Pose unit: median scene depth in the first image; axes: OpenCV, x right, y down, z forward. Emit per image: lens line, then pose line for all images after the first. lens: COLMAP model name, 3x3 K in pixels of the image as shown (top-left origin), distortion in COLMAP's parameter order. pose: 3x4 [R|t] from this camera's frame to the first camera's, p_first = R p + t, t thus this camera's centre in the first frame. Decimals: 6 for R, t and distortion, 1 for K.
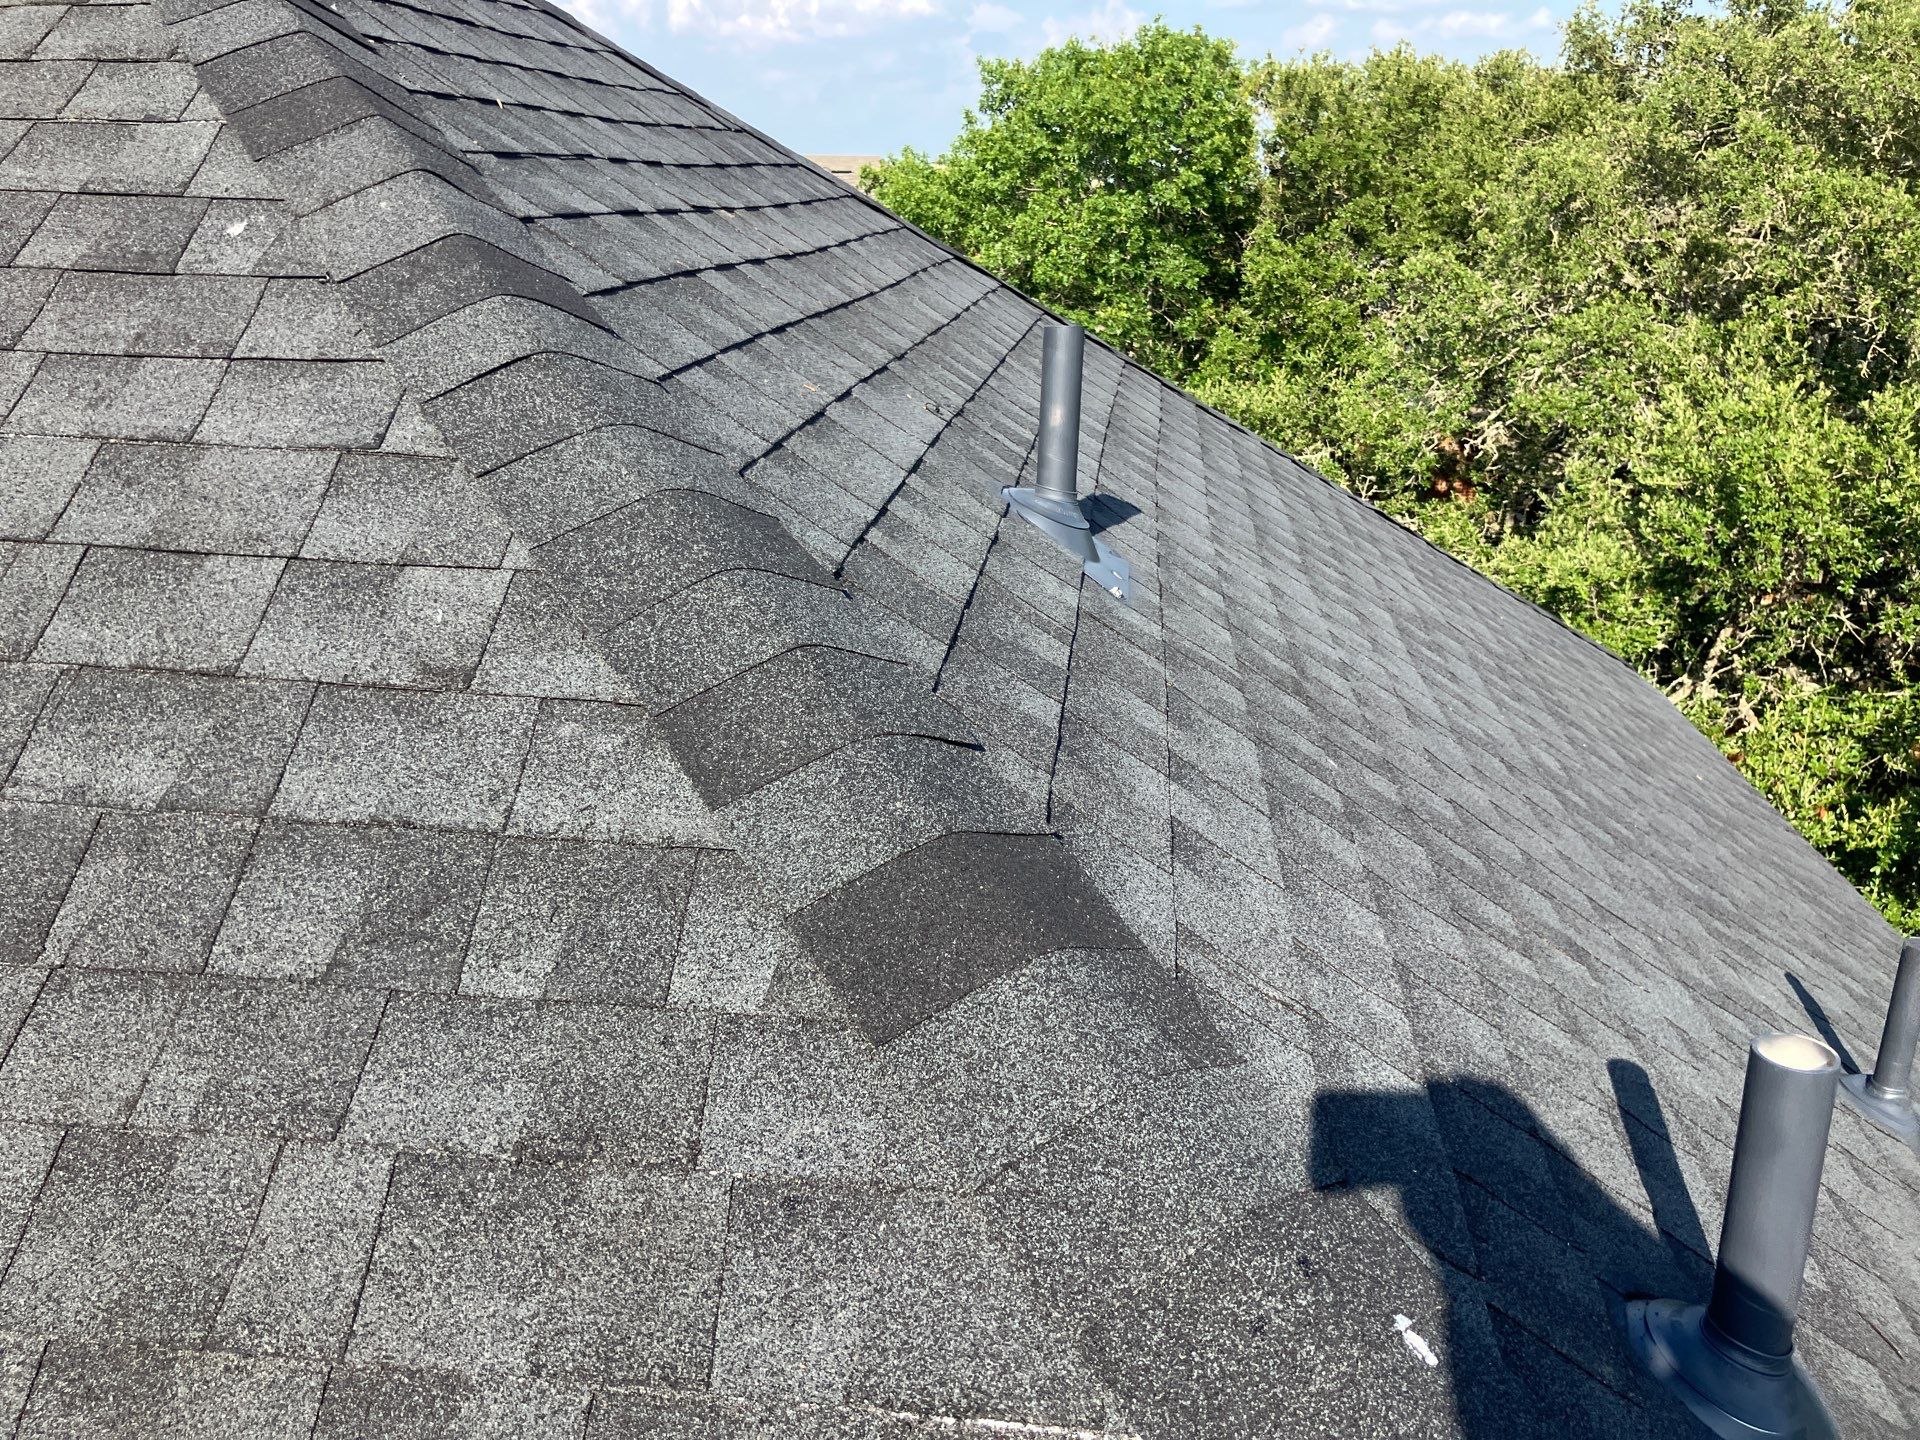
lens RADIAL K [[1577.7, 0, 960.0], [0, 1577.7, 720.0], [0, 0, 1]] dist [-0.005523, -0.010098]
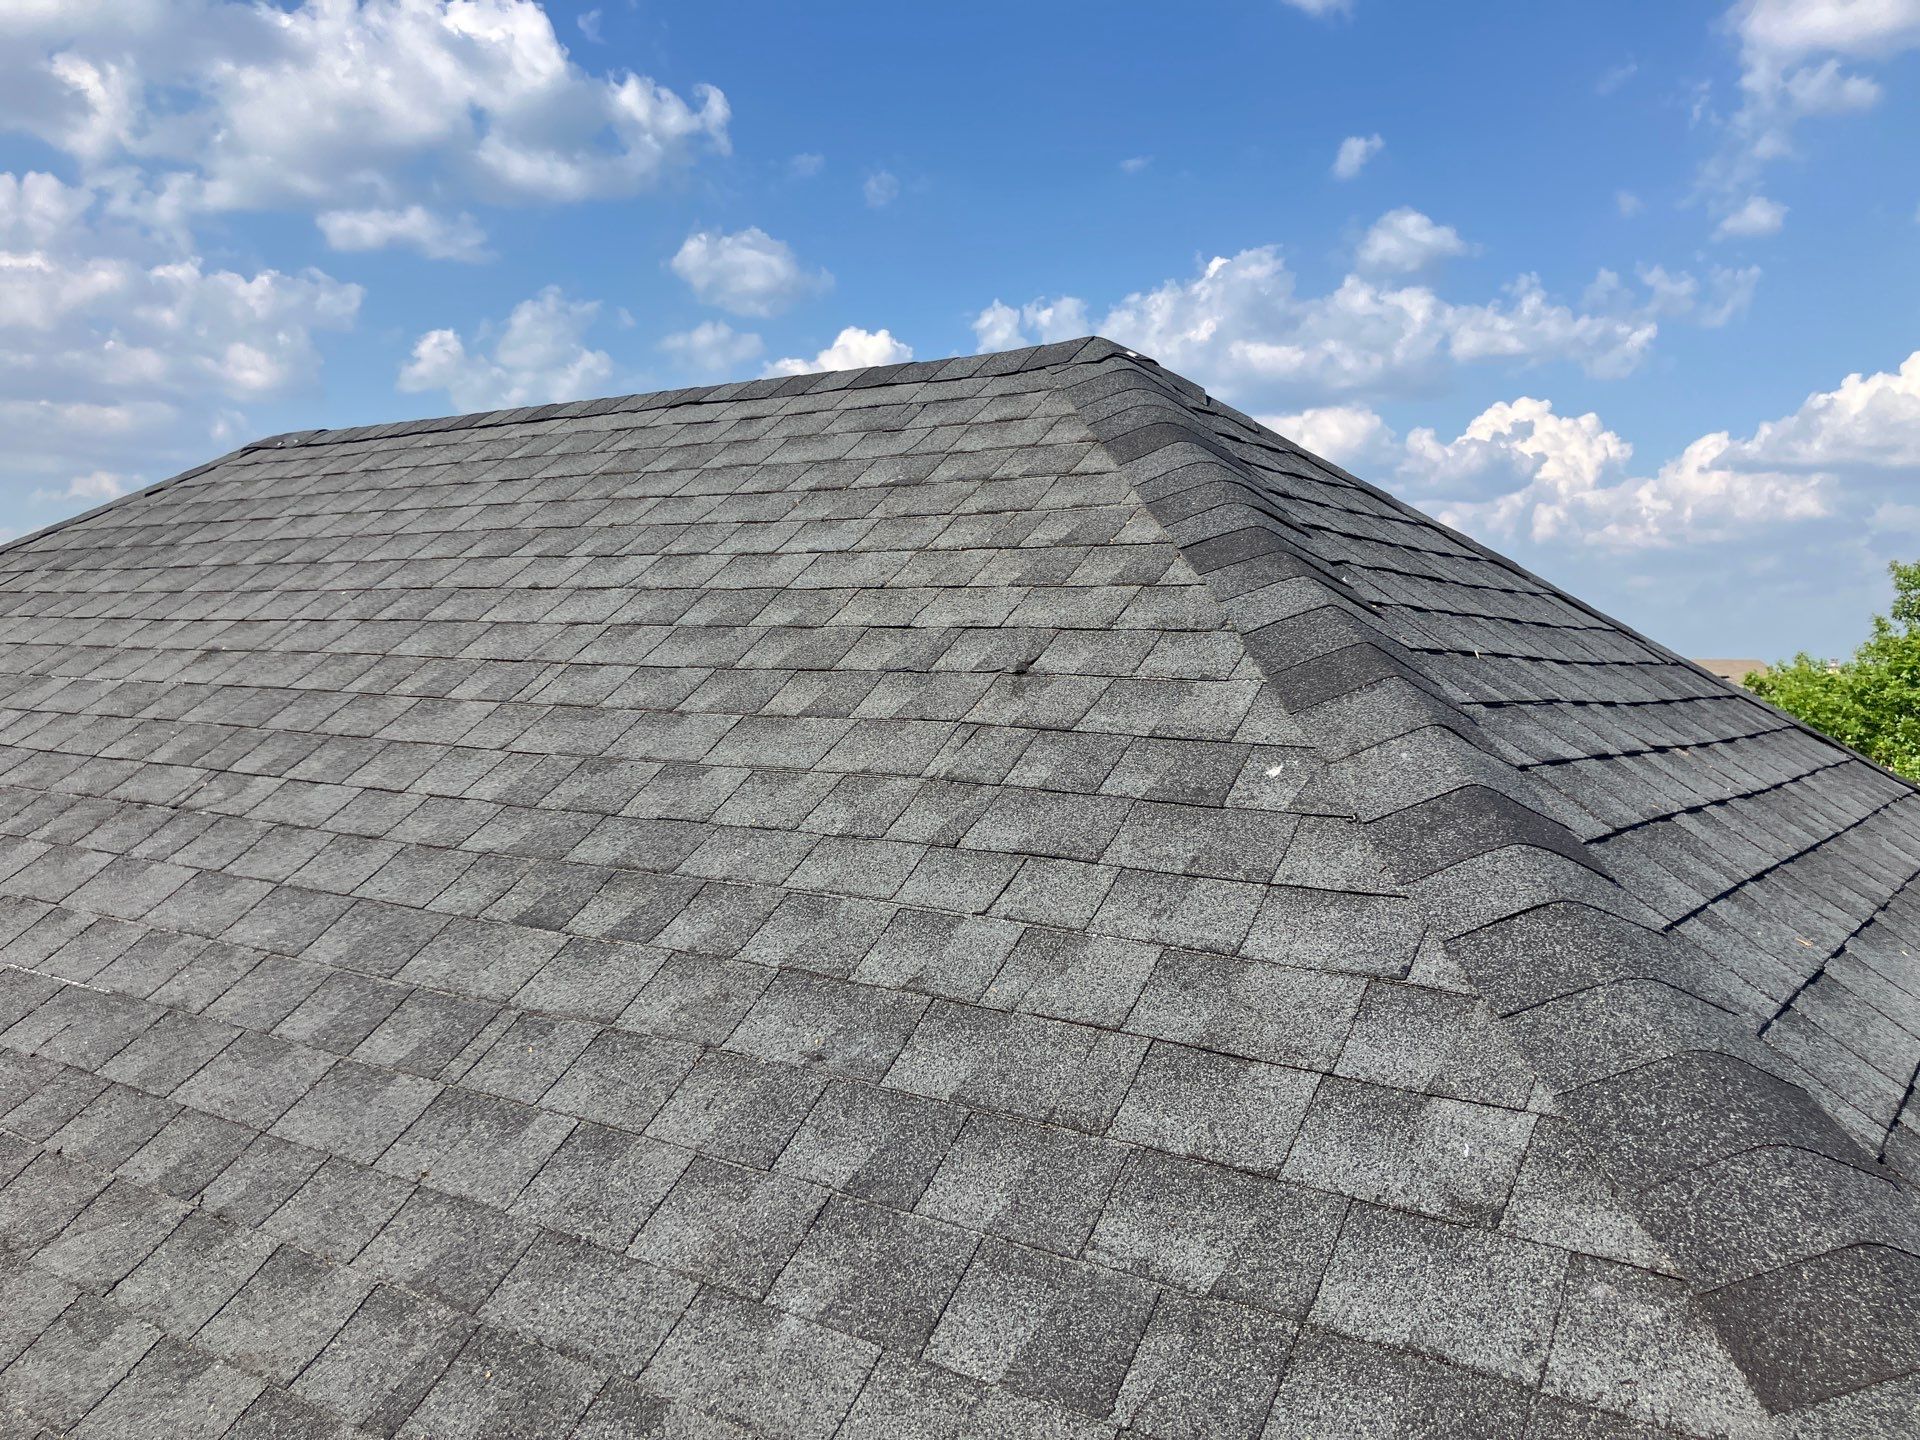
lens RADIAL K [[1589.6, 0, 956.3], [0, 1589.6, 733.2], [0, 0, 1]] dist [-0.001858, 0.025511]
pose [[0.873882, 0.026282, -0.485428, -0.108832], [-0.165612, 0.954903, -0.246439, -0.012655], [0.457060, 0.295751, 0.838825, -0.111177]]
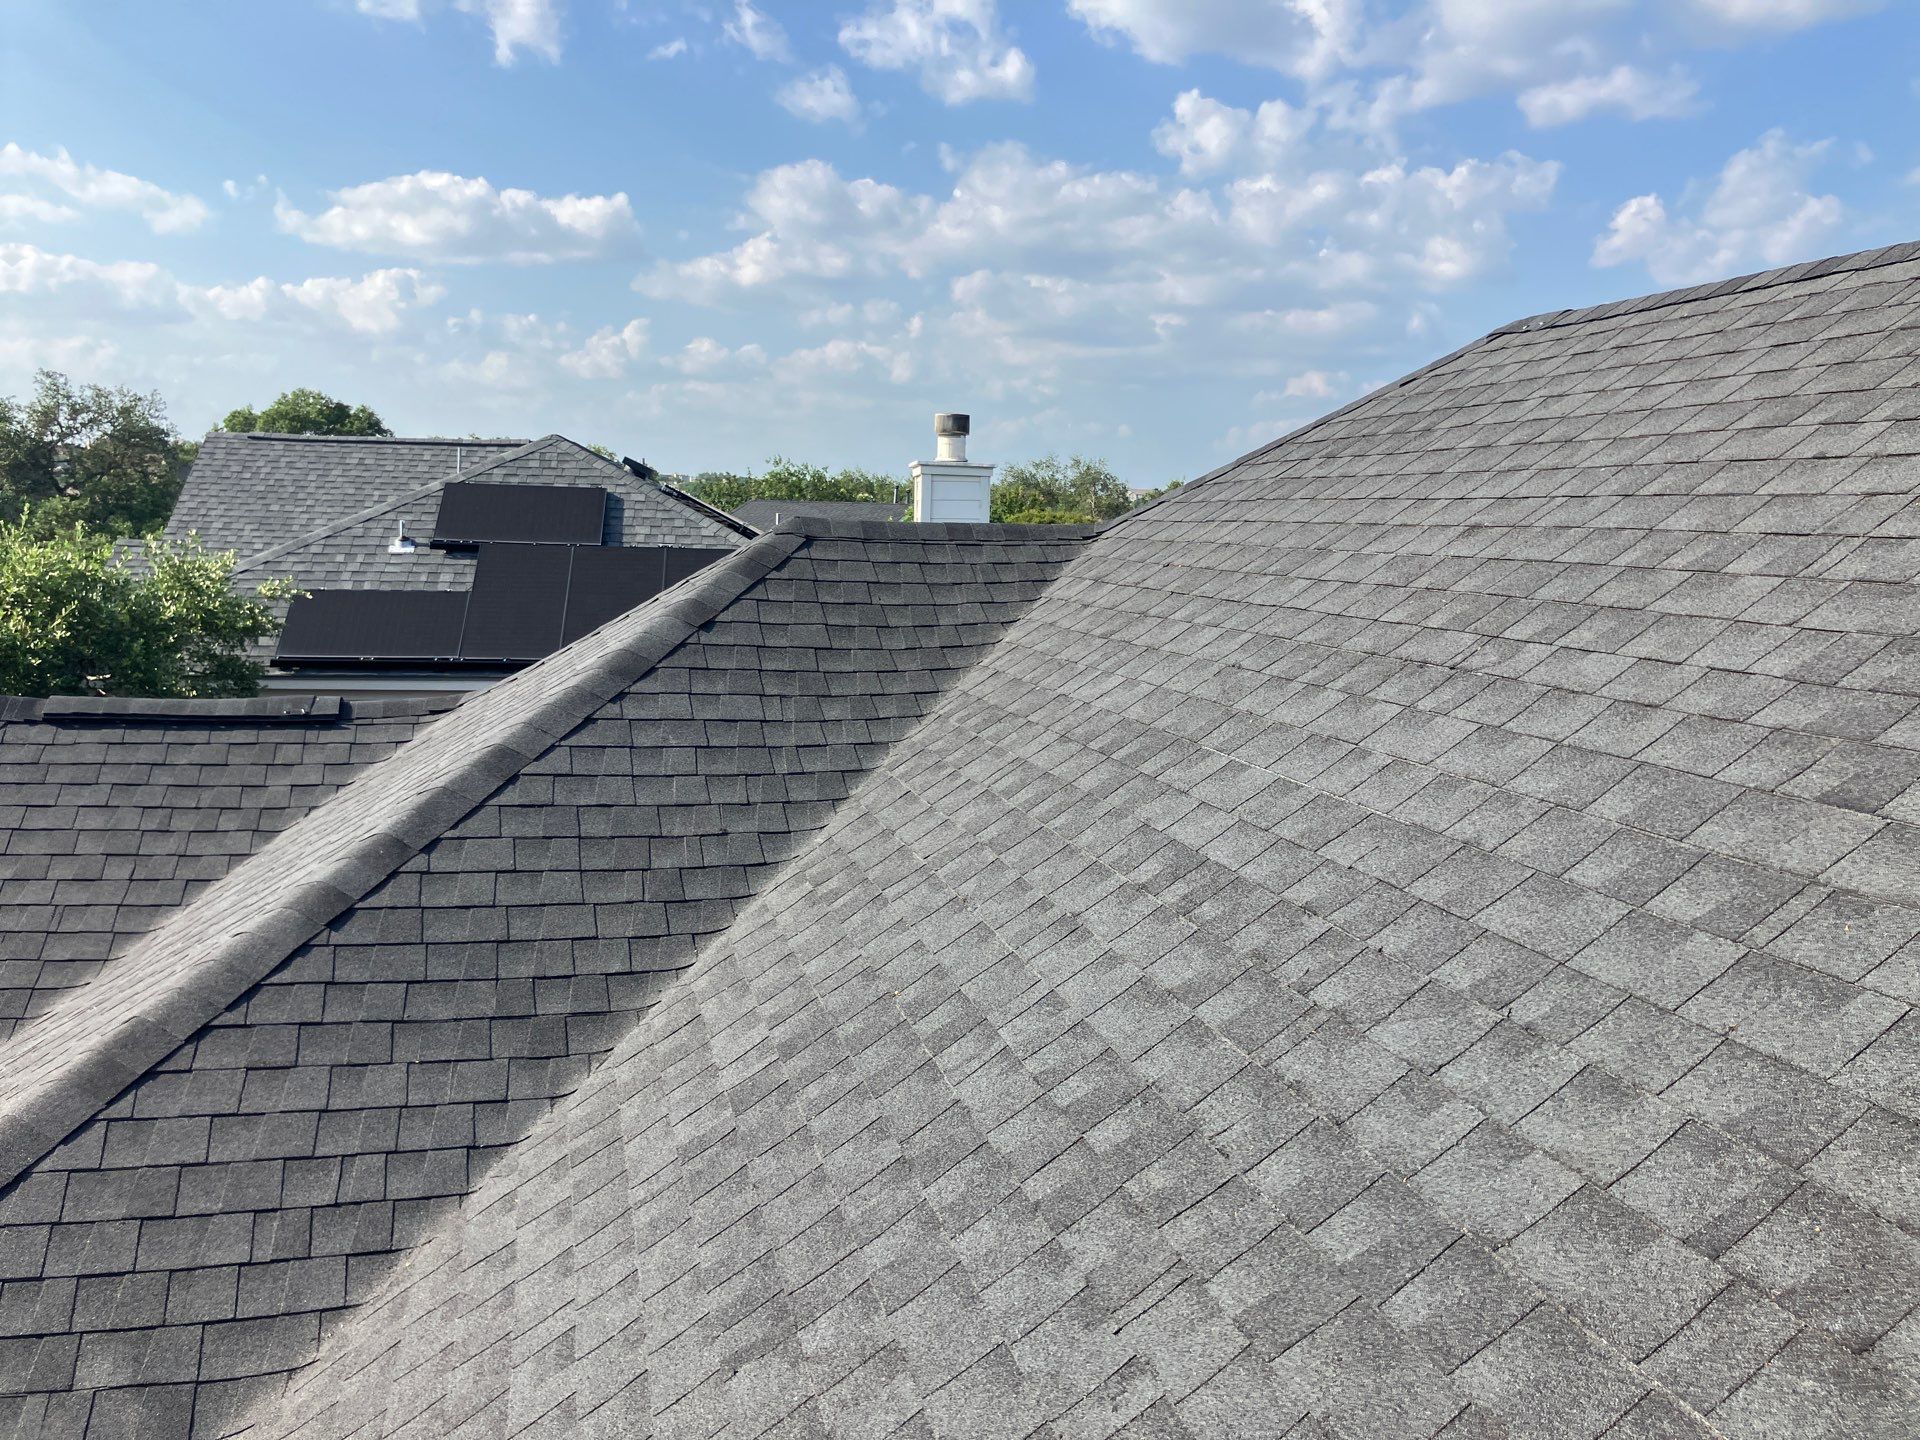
lens RADIAL K [[1589.6, 0, 956.3], [0, 1589.6, 733.2], [0, 0, 1]] dist [-0.001858, 0.025511]
pose [[0.357953, 0.117224, -0.926352, -0.131828], [-0.319104, 0.947714, -0.003379, 0.058239], [0.877520, 0.296812, 0.376644, -0.259184]]
